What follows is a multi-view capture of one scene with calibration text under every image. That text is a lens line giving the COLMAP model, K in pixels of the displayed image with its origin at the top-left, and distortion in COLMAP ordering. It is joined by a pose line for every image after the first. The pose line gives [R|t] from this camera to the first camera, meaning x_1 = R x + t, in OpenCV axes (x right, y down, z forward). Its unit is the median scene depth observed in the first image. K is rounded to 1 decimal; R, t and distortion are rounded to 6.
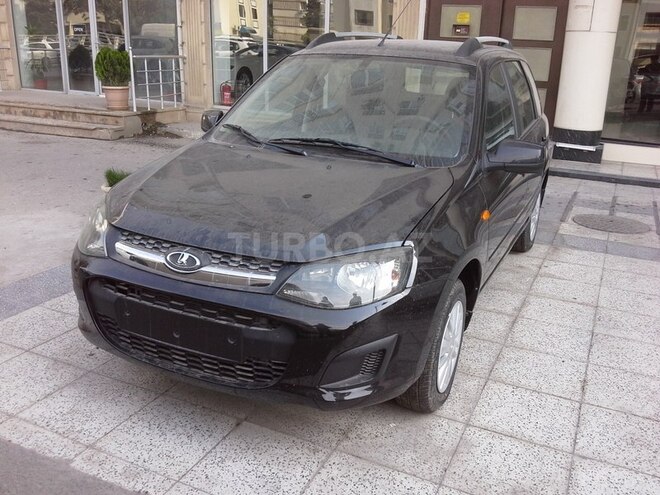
lens RADIAL K [[622.4, 0, 330.0], [0, 622.4, 247.5], [0, 0, 1]] dist [0.088064, -0.207665]
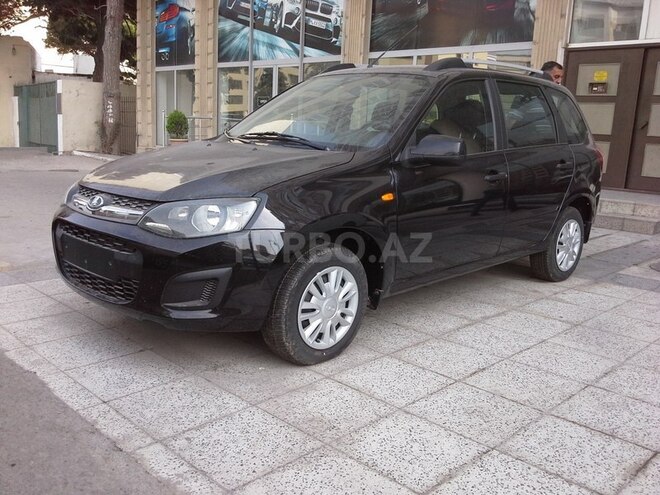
lens RADIAL K [[625.4, 0, 330.0], [0, 625.4, 247.5], [0, 0, 1]] dist [0.051127, -0.166511]
pose [[0.942368, 0.057850, -0.329539, 0.500470], [-0.100128, 0.988561, -0.112791, 0.162306], [0.319244, 0.139287, 0.937381, -0.029904]]
